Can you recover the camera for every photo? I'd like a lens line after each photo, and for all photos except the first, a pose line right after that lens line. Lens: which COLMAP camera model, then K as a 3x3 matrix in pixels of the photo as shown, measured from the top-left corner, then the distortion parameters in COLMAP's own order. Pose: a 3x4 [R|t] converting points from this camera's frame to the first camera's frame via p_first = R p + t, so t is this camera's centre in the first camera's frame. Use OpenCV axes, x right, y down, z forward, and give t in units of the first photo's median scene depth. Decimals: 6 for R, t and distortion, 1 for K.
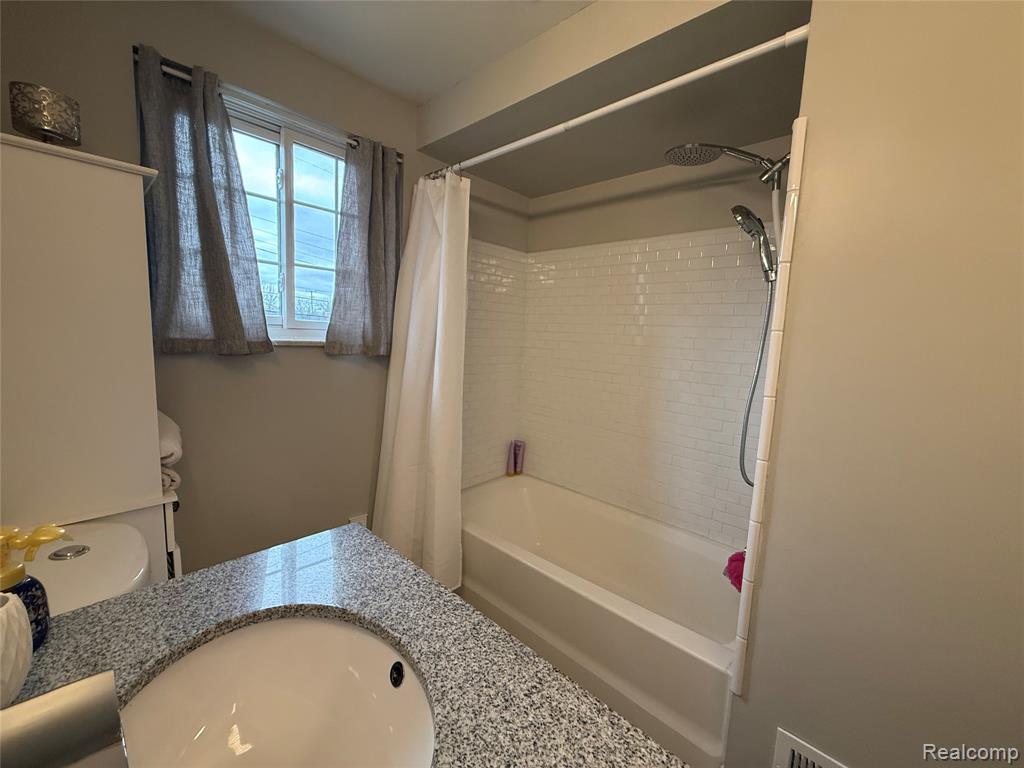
lens RADIAL K [[407.7, 0, 512.2], [0, 407.7, 382.9], [0, 0, 1]] dist [-0.004062, 0.000268]
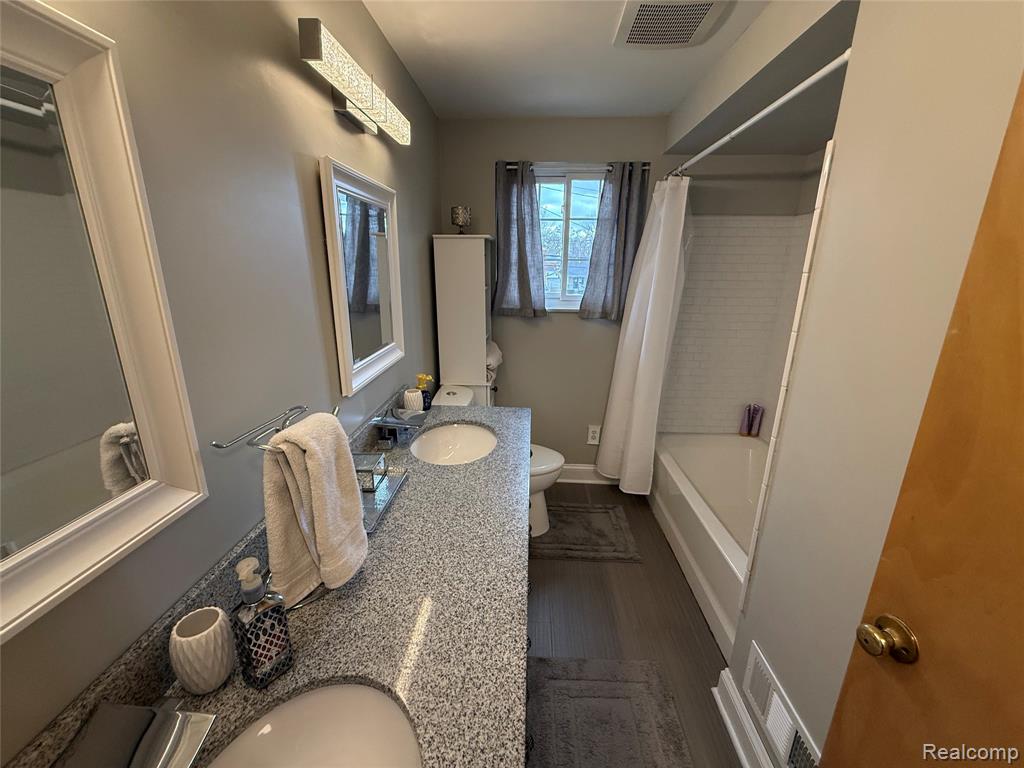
lens RADIAL K [[407.7, 0, 511.9], [0, 407.7, 382.1], [0, 0, 1]] dist [-0.004062, 0.000268]
pose [[0.643433, 0.174209, -0.745416, 0.645380], [-0.072387, 0.983244, 0.167307, -0.076303], [0.762072, -0.053693, 0.645262, -0.242280]]
